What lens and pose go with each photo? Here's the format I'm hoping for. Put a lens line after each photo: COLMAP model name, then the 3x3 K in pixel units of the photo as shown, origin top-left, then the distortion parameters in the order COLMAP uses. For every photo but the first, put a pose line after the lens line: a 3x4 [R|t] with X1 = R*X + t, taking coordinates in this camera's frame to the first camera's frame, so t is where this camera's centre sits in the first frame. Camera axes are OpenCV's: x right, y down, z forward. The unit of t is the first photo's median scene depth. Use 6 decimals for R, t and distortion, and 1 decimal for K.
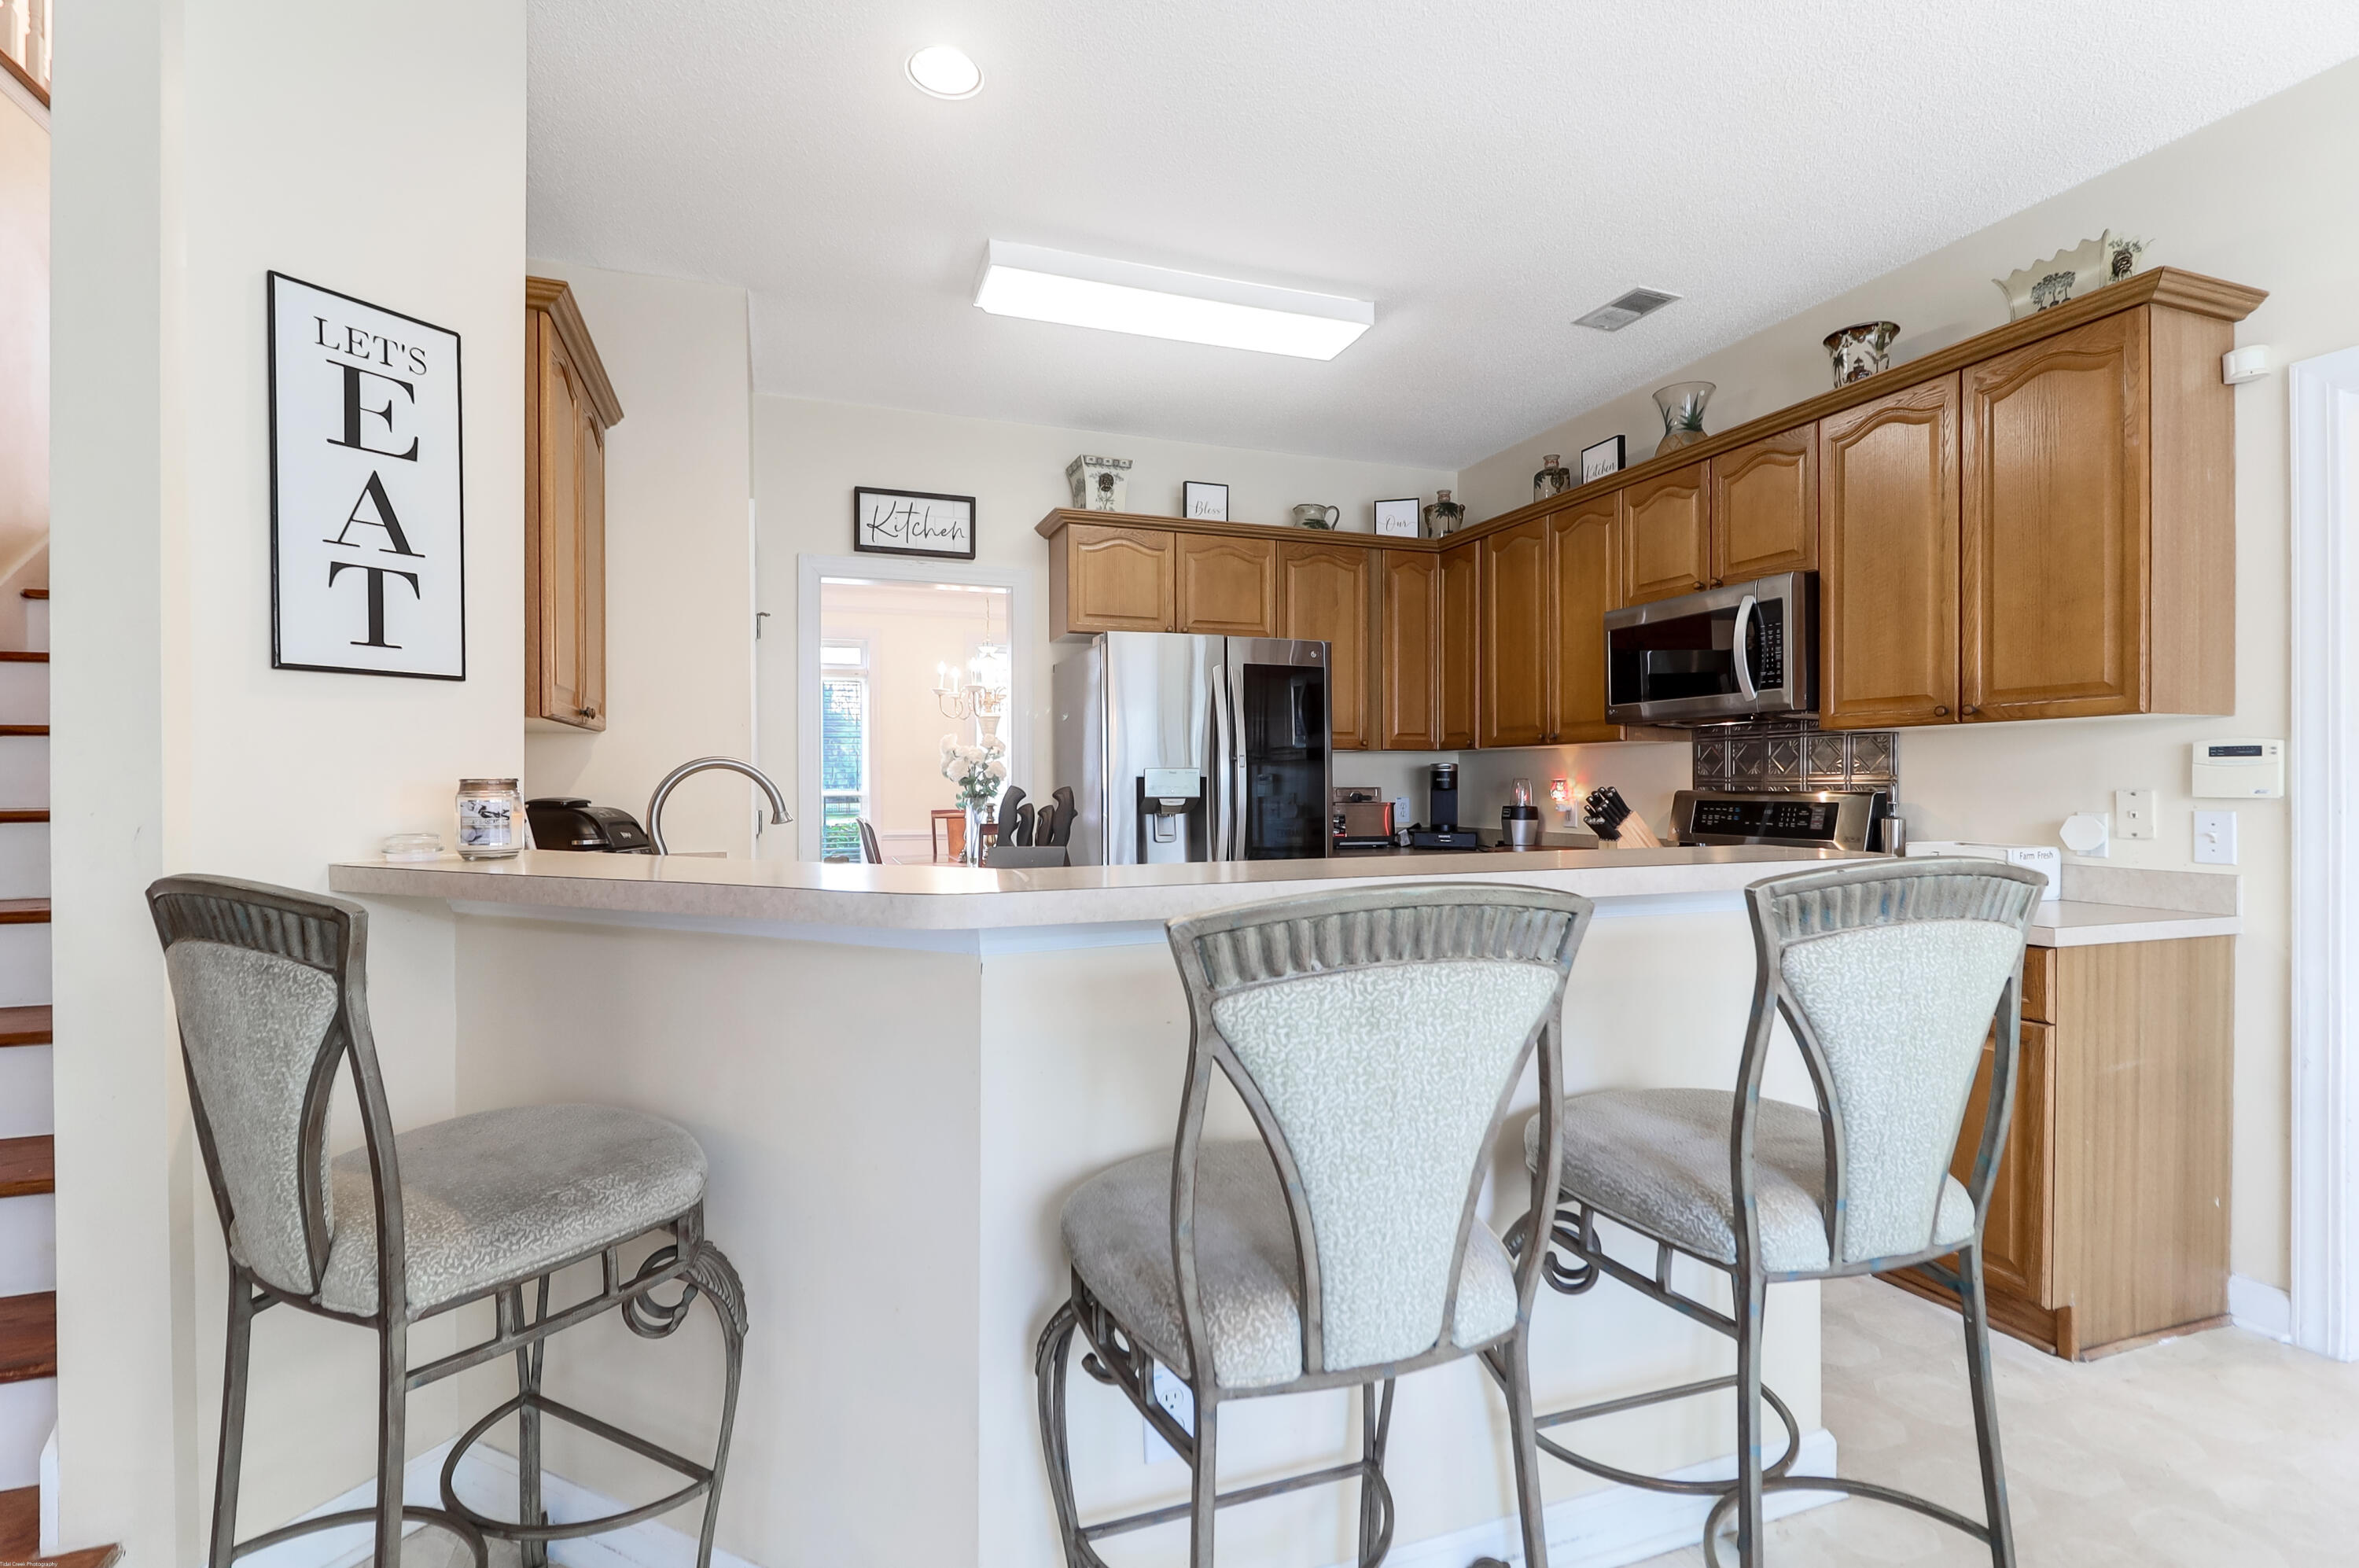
lens RADIAL K [[1087.3, 0, 1179.5], [0, 1087.3, 784.0], [0, 0, 1]] dist [0.016822, -0.011145]
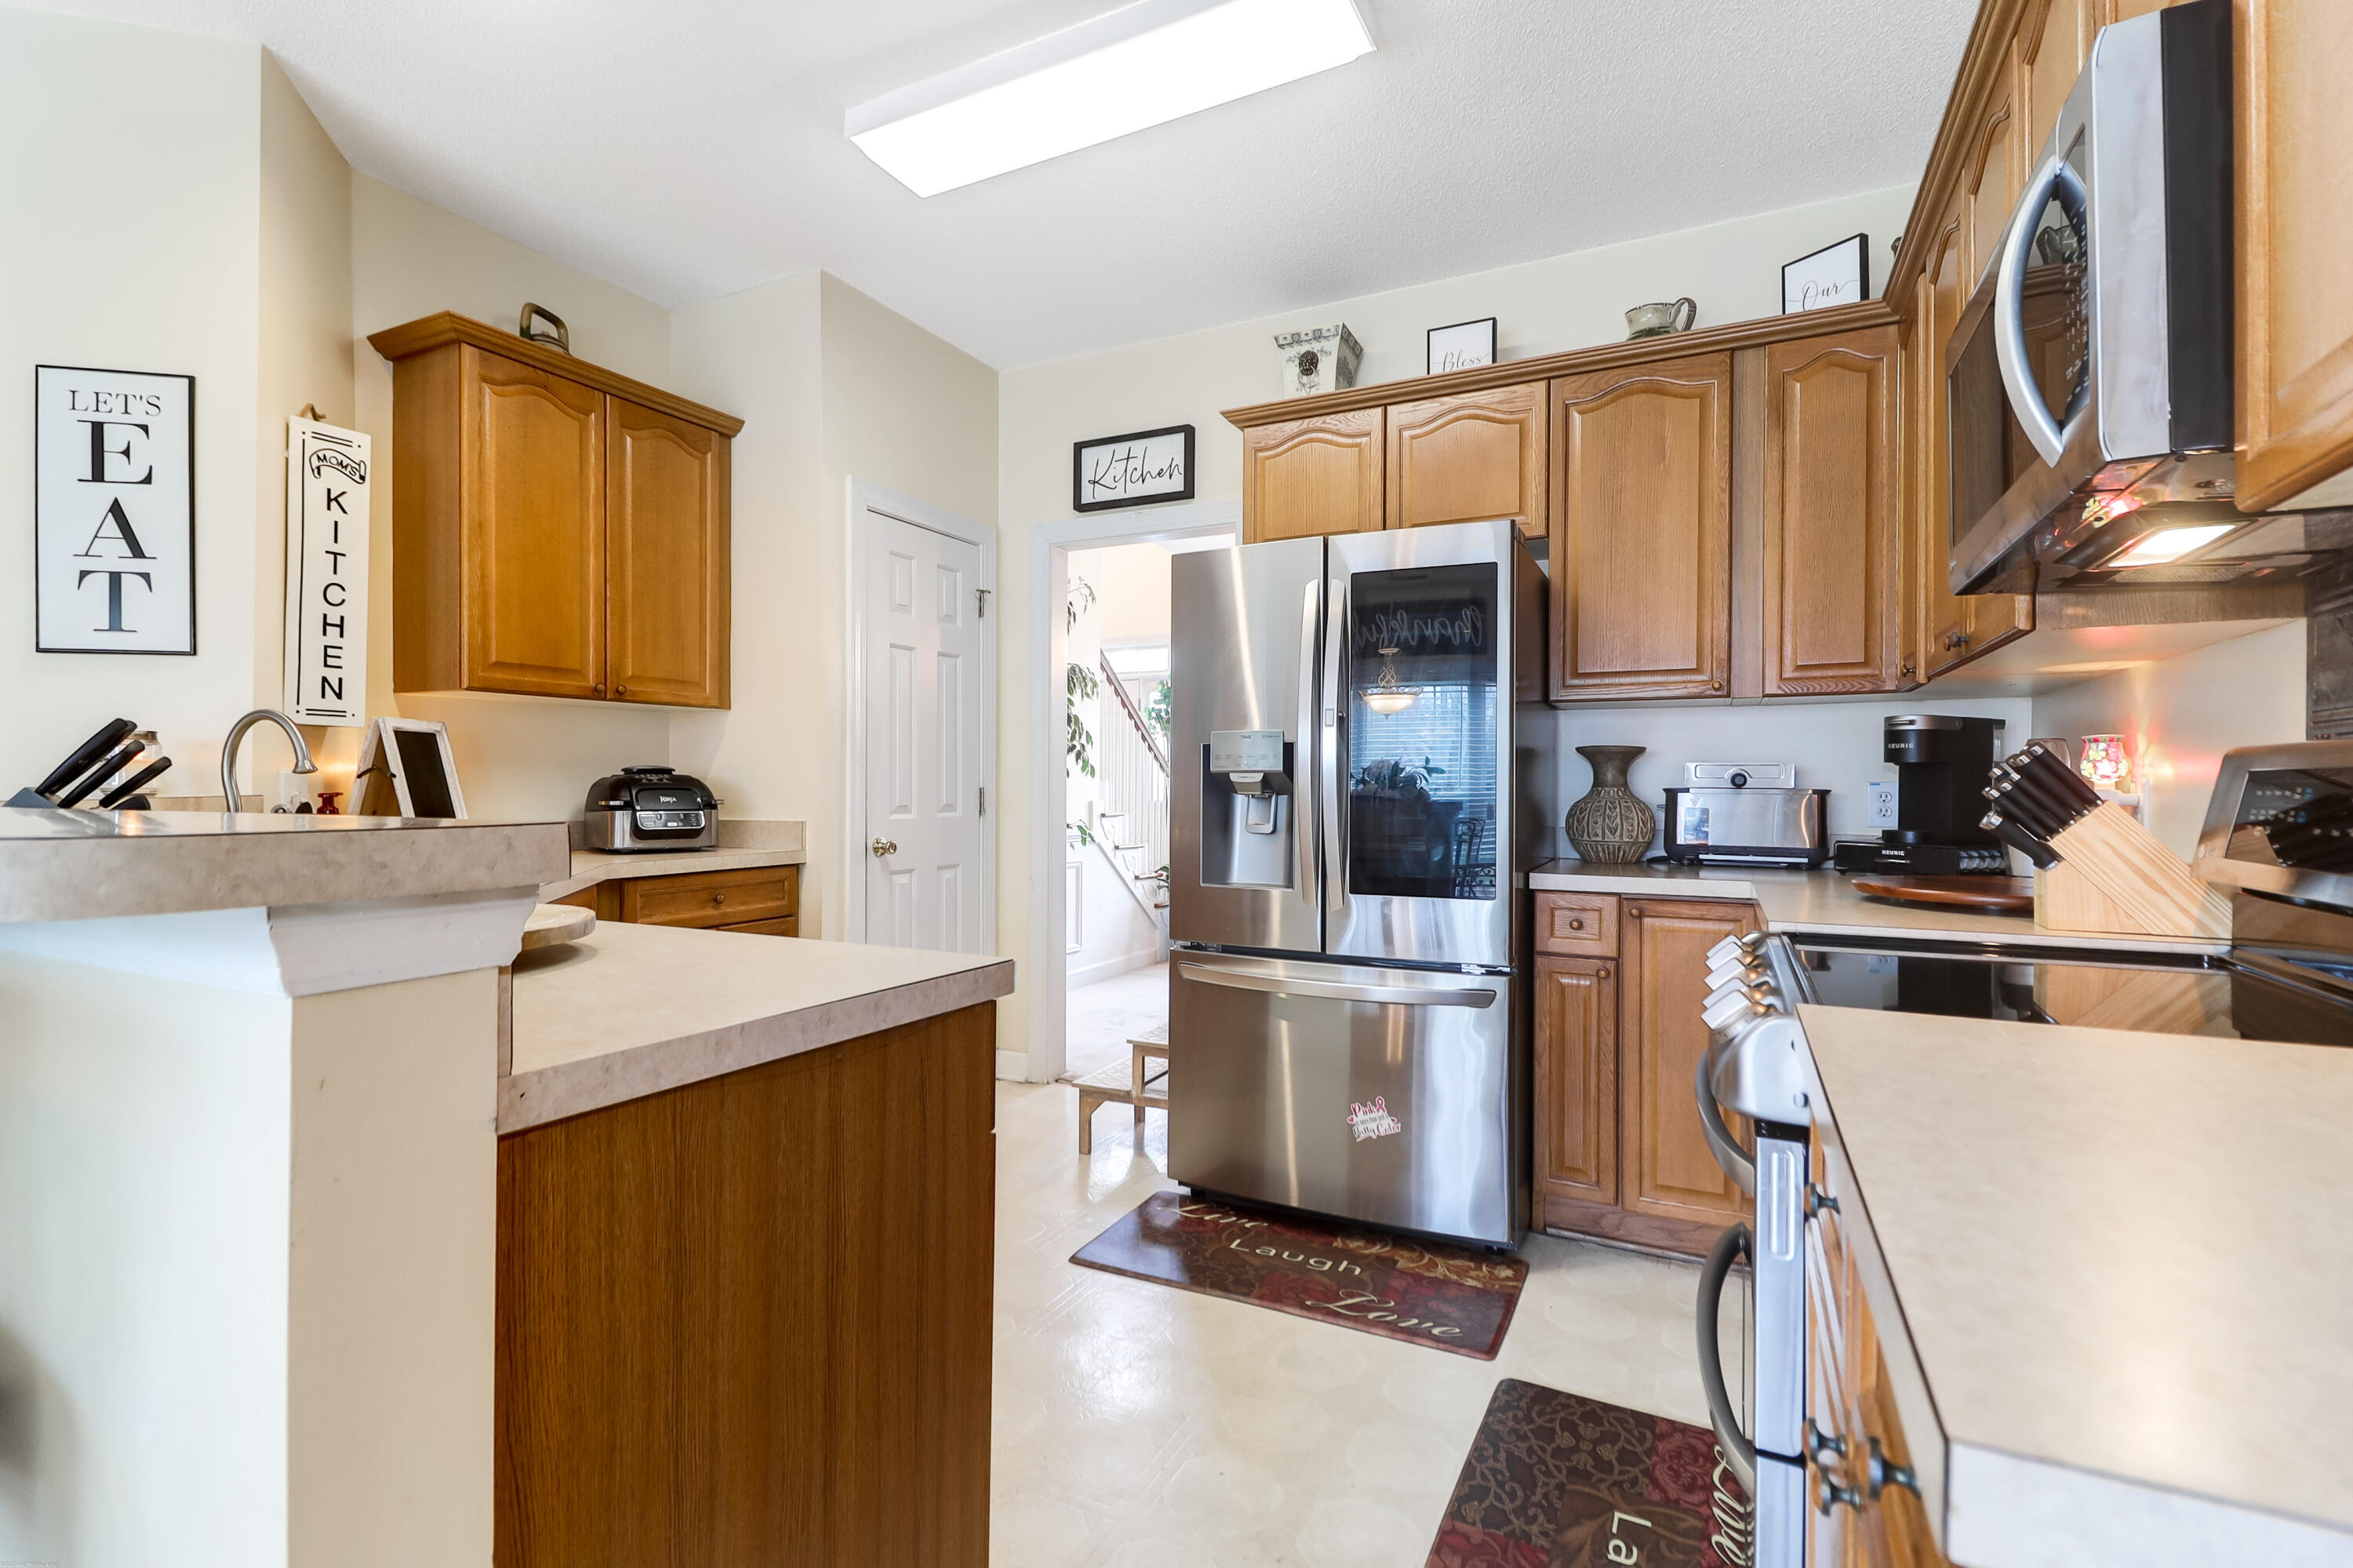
lens RADIAL K [[1074.6, 0, 1176.5], [0, 1074.6, 784.0], [0, 0, 1]] dist [0.018842, -0.011940]
pose [[0.678923, 0.005975, -0.734185, 1.046593], [-0.007208, 0.999973, 0.001473, 0.043813], [0.734174, 0.004292, 0.678948, 1.028391]]
